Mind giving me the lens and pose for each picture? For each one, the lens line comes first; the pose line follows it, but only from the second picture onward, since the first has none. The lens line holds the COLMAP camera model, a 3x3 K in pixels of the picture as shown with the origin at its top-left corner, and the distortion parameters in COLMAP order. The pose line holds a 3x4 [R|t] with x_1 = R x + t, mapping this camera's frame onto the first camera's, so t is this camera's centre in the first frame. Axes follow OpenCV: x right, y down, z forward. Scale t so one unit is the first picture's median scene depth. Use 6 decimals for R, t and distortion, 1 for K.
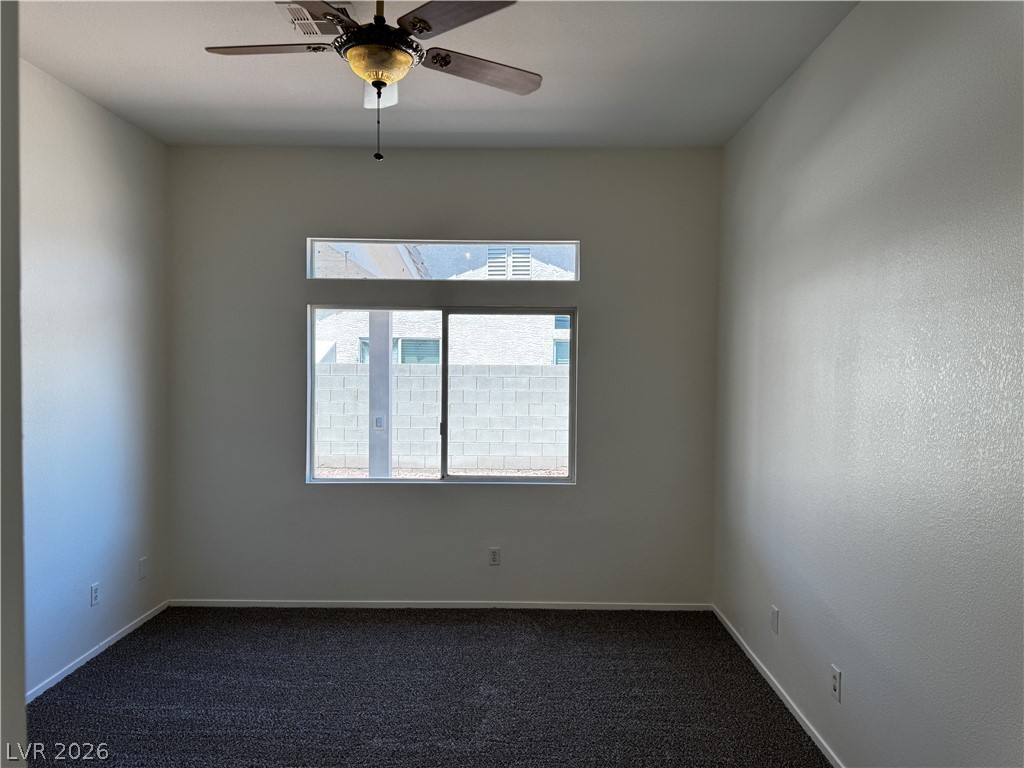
lens RADIAL K [[734.7, 0, 515.9], [0, 734.7, 380.6], [0, 0, 1]] dist [0.085444, -0.134390]
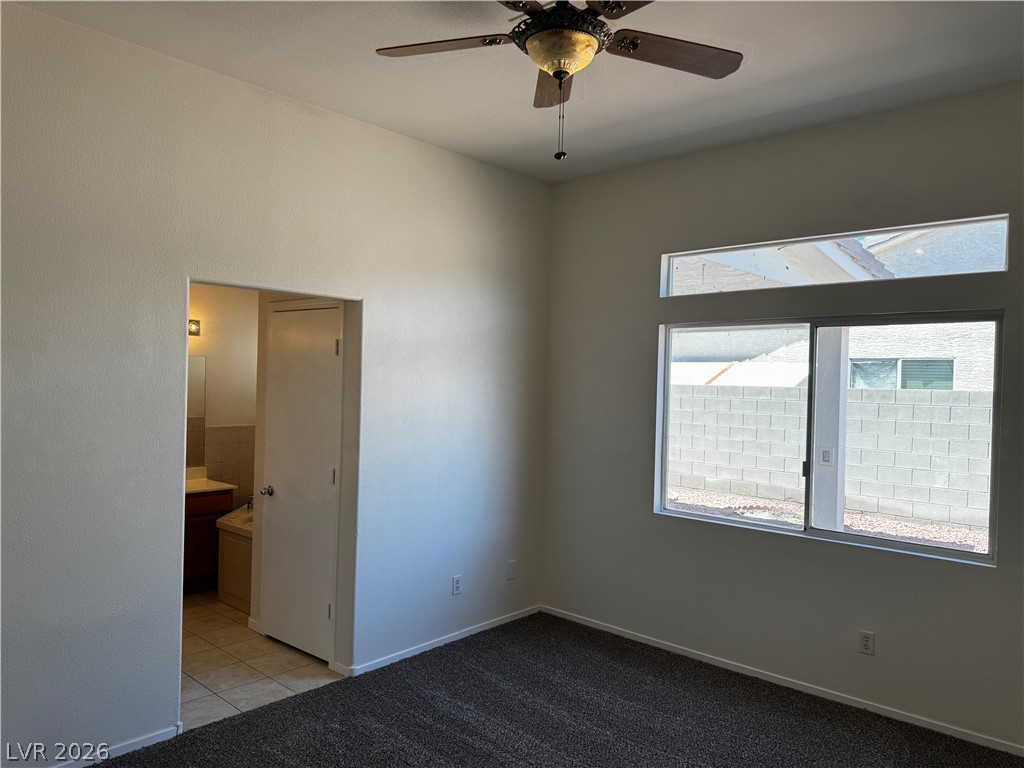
lens RADIAL K [[731.0, 0, 509.0], [0, 731.0, 383.6], [0, 0, 1]] dist [0.083137, -0.123404]
pose [[0.734939, 0.011042, -0.678043, 0.214427], [-0.029633, 0.999435, -0.015844, -0.006057], [0.677485, 0.031737, 0.734851, 0.178286]]
